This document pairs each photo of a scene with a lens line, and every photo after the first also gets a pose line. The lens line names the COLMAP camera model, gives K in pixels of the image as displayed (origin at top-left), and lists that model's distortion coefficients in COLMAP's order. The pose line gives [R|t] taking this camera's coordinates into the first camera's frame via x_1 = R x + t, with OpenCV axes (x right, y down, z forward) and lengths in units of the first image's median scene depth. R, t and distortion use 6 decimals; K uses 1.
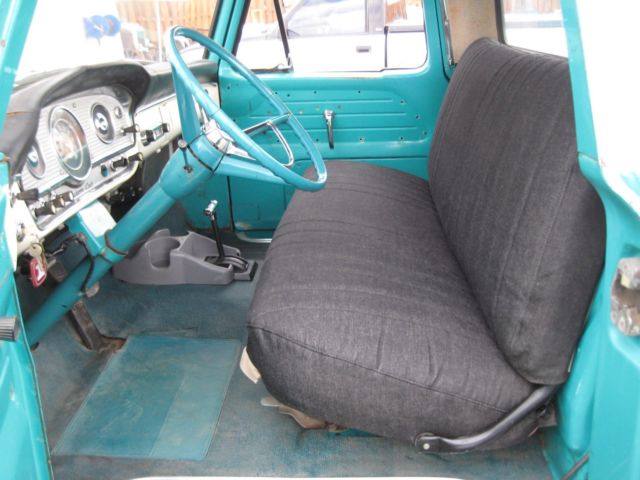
lens RADIAL K [[685.9, 0, 320.6], [0, 685.9, 241.1], [0, 0, 1]] dist [-0.064901, 0.000000]
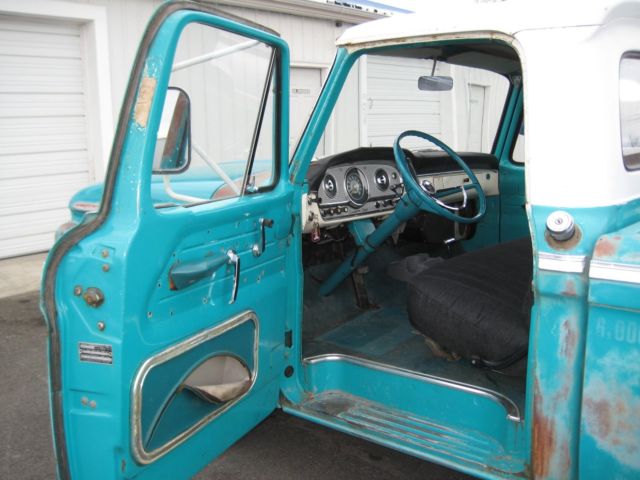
lens RADIAL K [[685.9, 0, 320.2], [0, 685.9, 239.5], [0, 0, 1]] dist [-0.064901, 0.000000]
pose [[0.808821, 0.129384, -0.573645, 0.661019], [-0.209538, 0.974877, -0.075561, 0.167354], [0.549457, 0.181316, 0.815611, -0.606044]]
